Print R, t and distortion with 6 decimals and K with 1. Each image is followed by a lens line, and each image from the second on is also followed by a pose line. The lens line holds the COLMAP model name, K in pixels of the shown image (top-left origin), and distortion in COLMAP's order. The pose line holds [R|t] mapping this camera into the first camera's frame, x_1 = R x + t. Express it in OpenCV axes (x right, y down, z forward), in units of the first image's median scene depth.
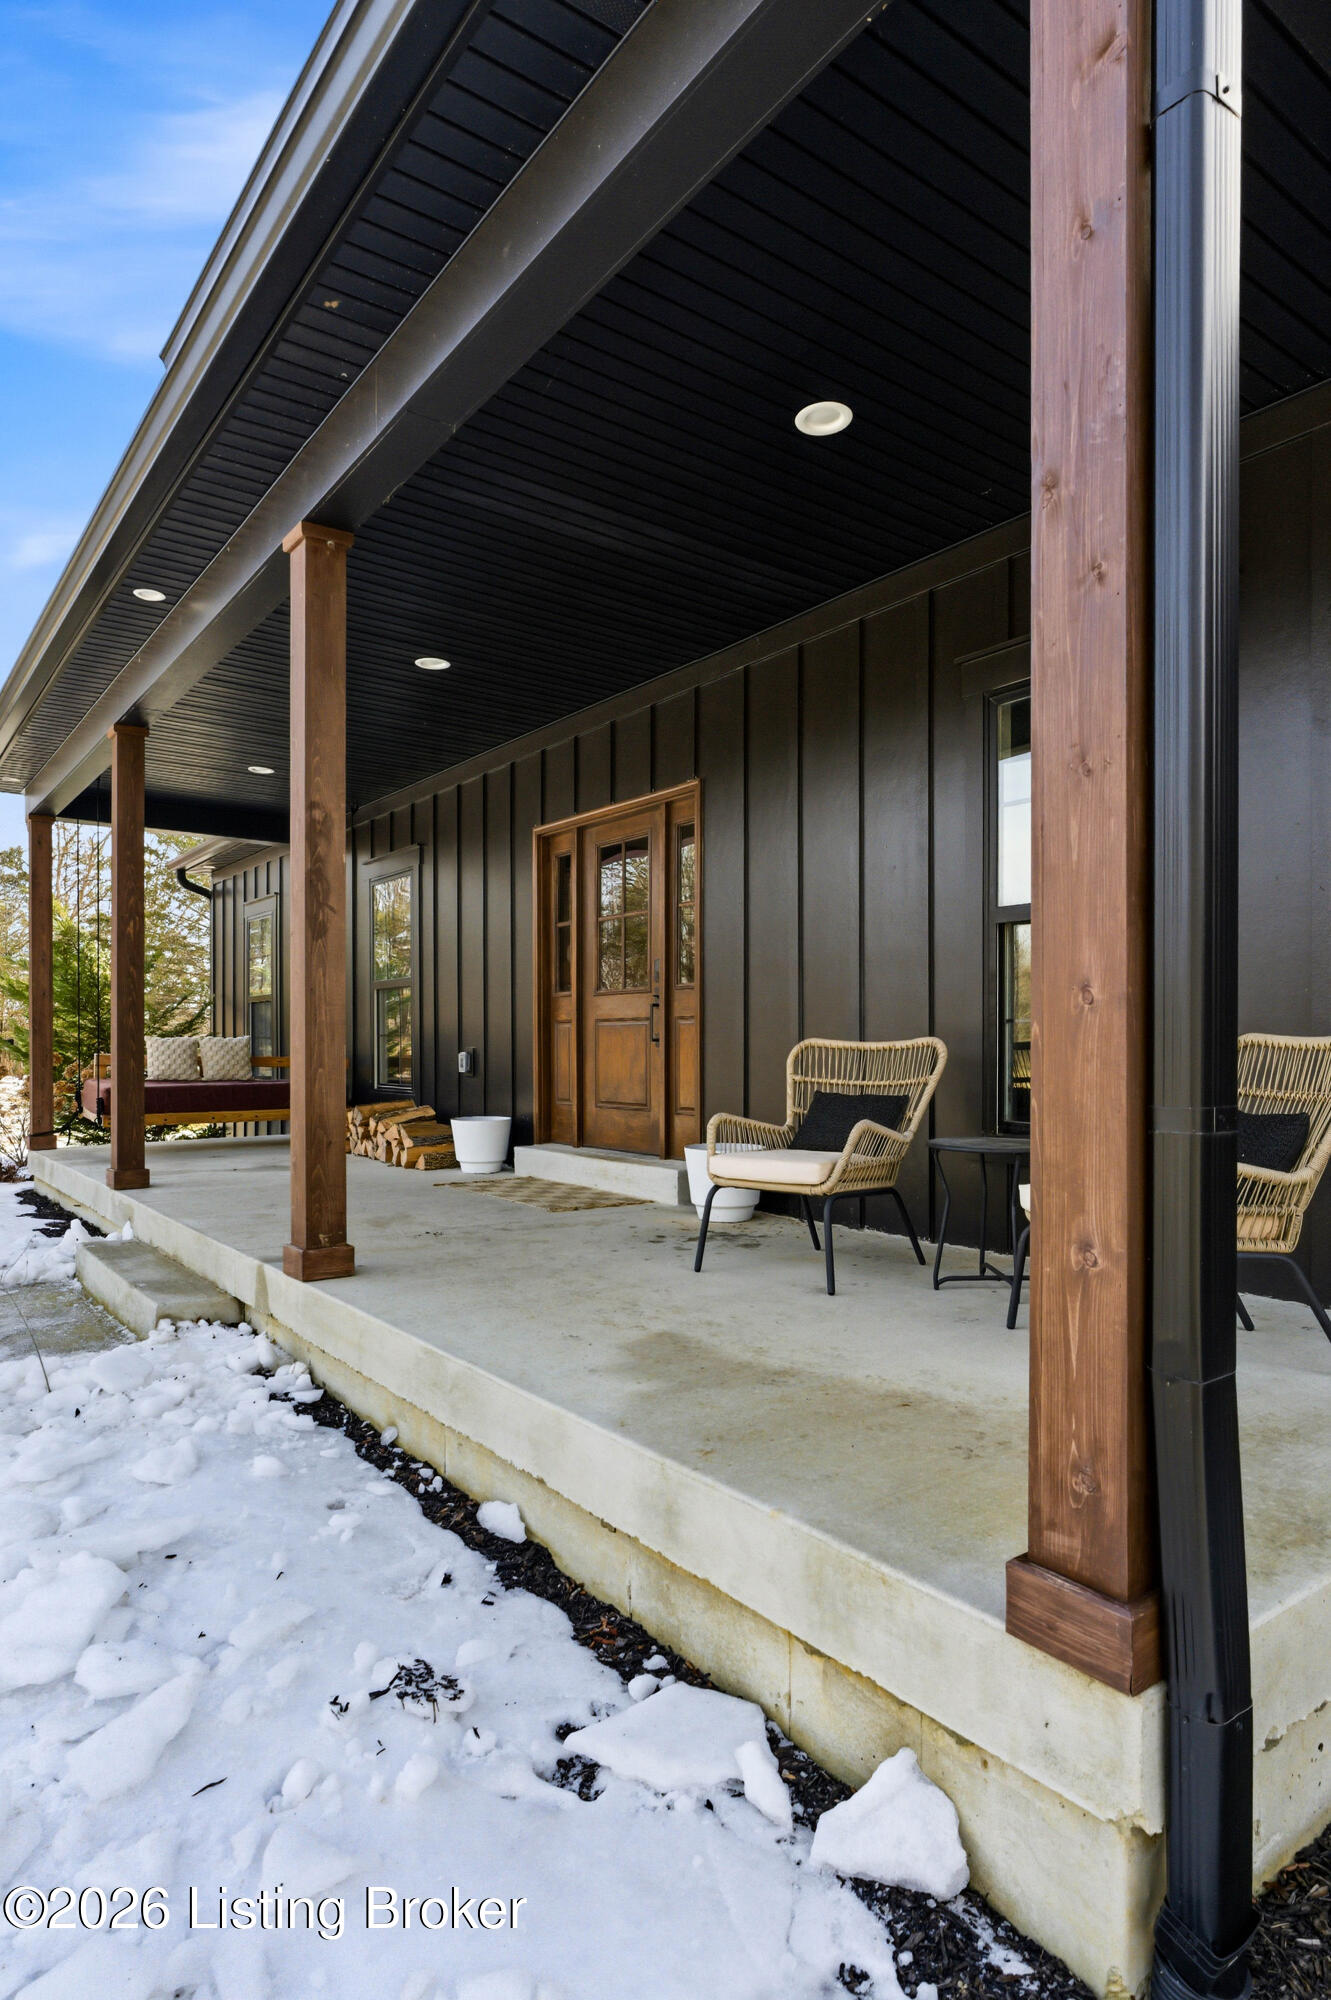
lens RADIAL K [[1141.2, 0, 666.3], [0, 1141.2, 1011.7], [0, 0, 1]] dist [0.000050, 0.000011]
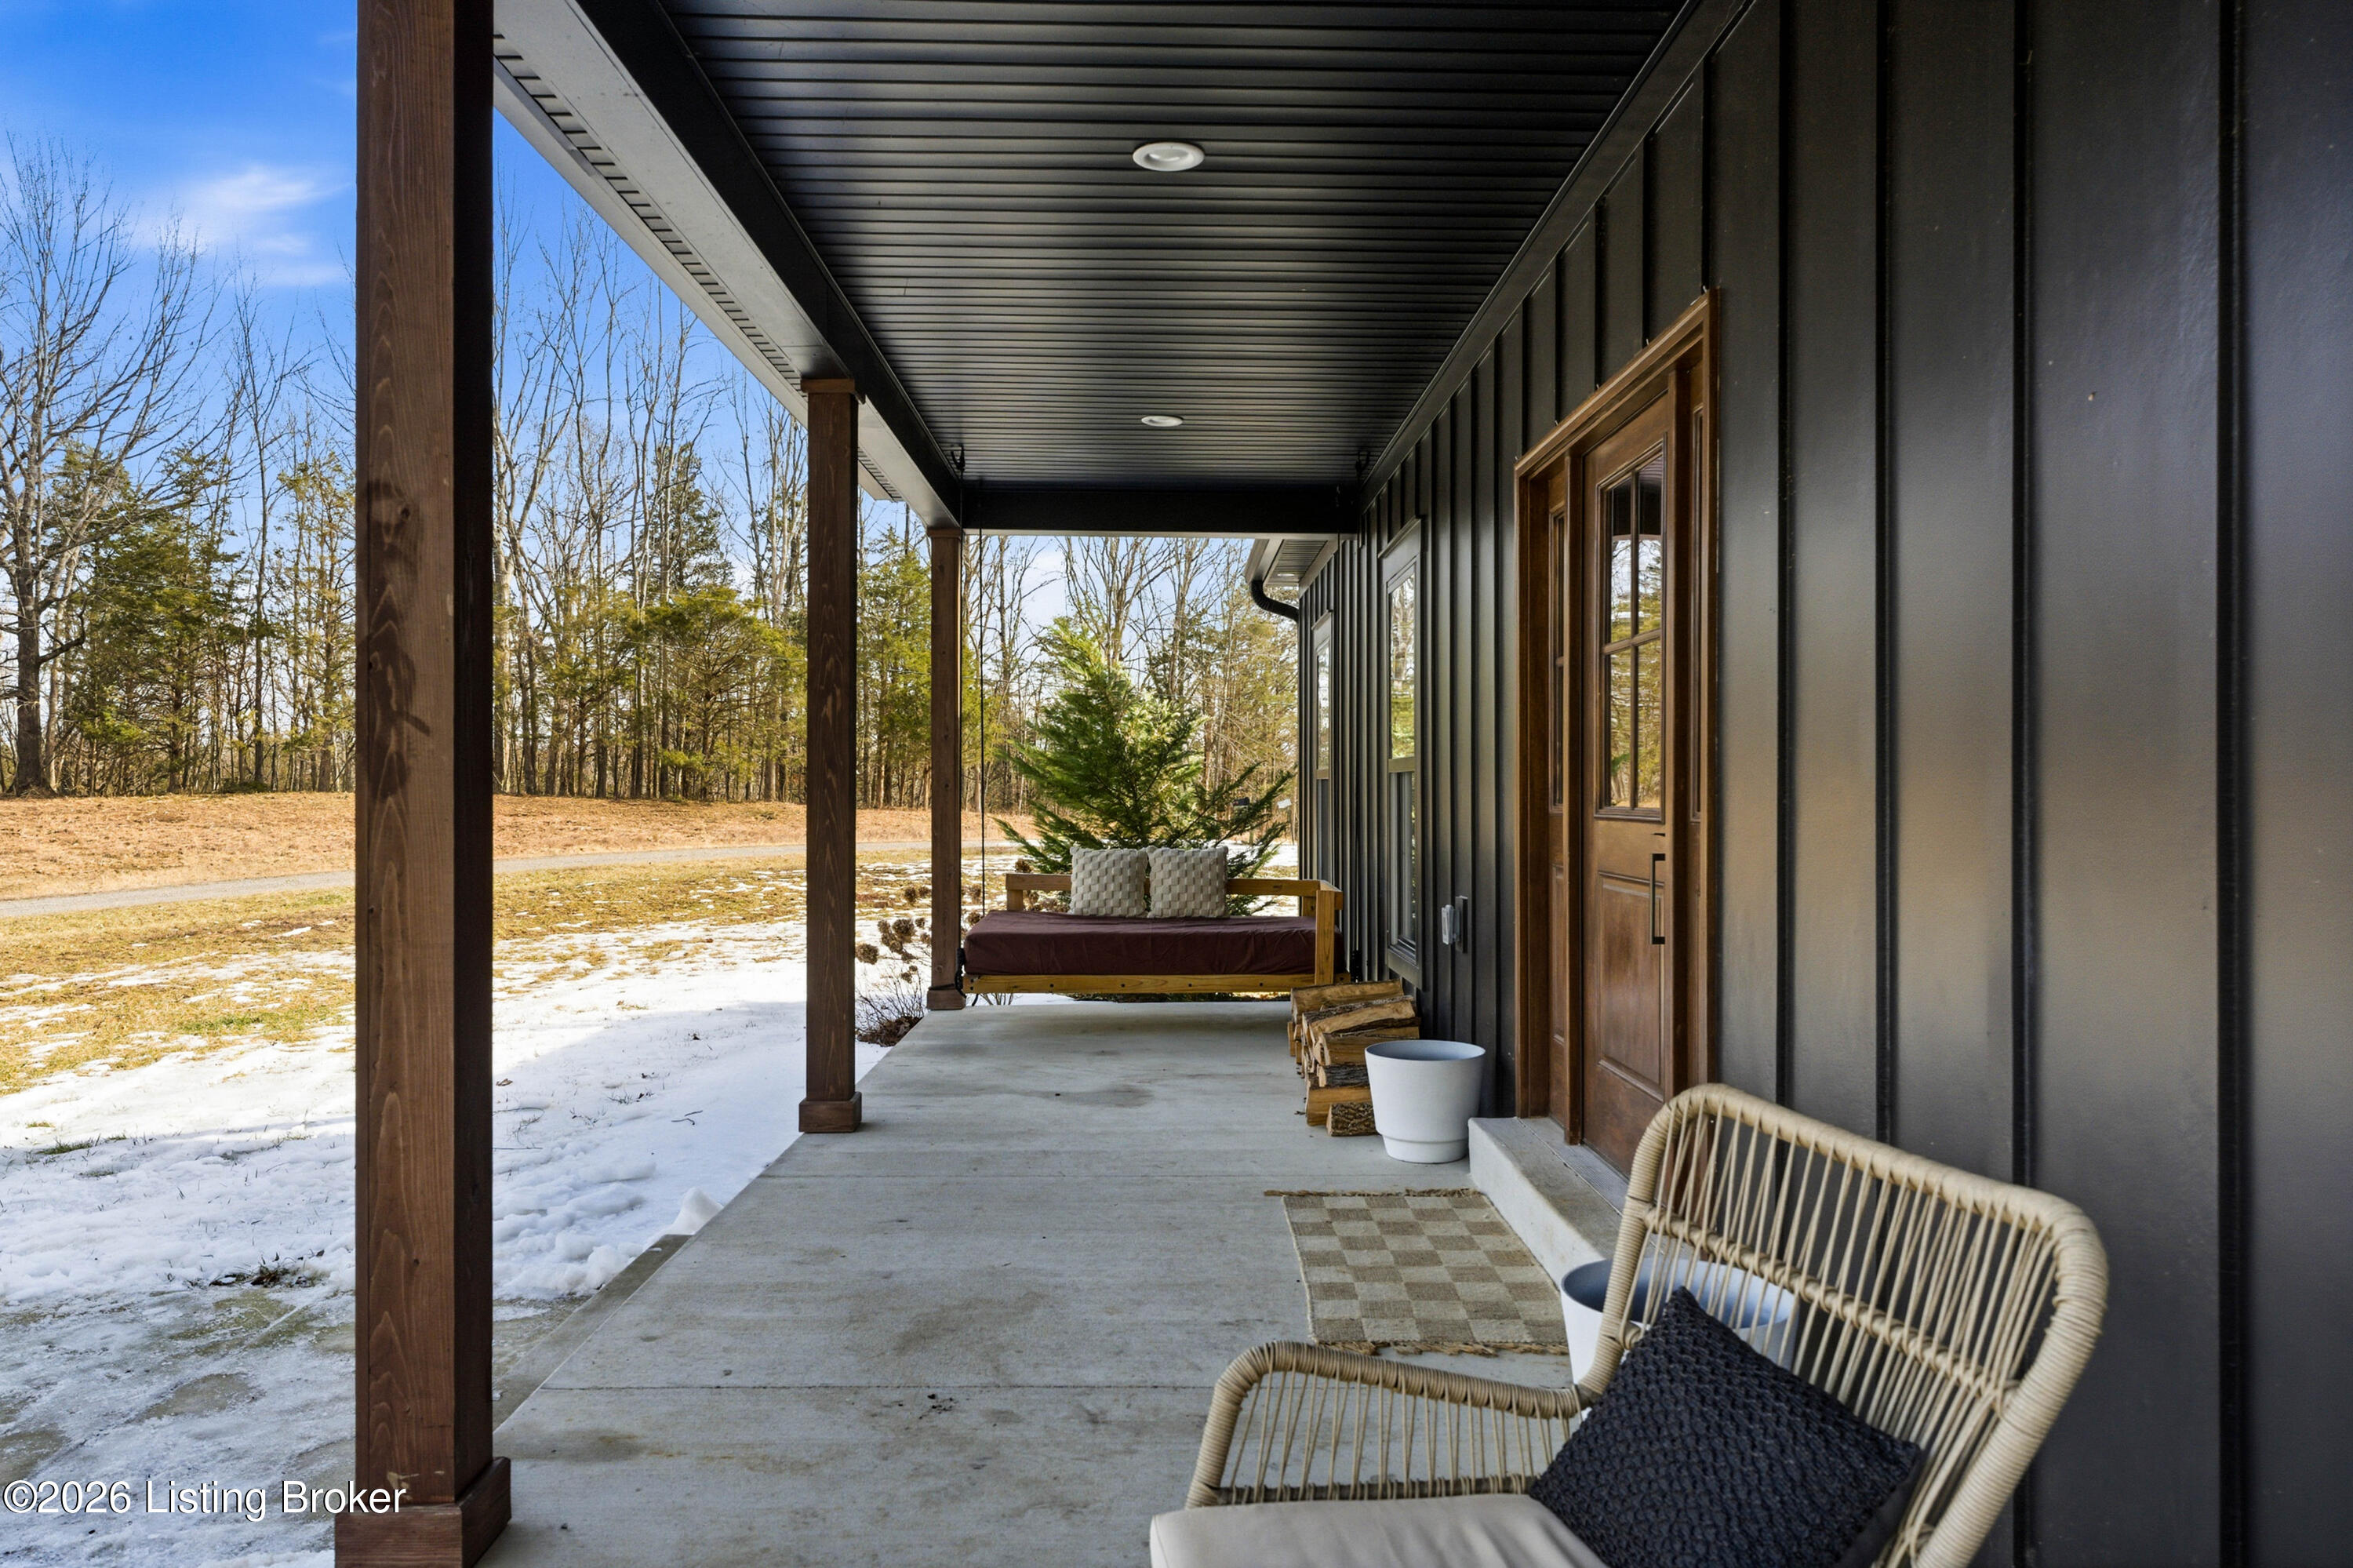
lens RADIAL K [[1571.2, 0, 1174.6], [0, 1571.2, 788.0], [0, 0, 1]] dist [-0.002710, -0.000429]
pose [[0.811095, -0.000847, -0.584913, 0.187231], [0.017004, 0.999610, 0.022131, -0.048206], [0.584667, -0.027896, 0.810794, 0.442395]]
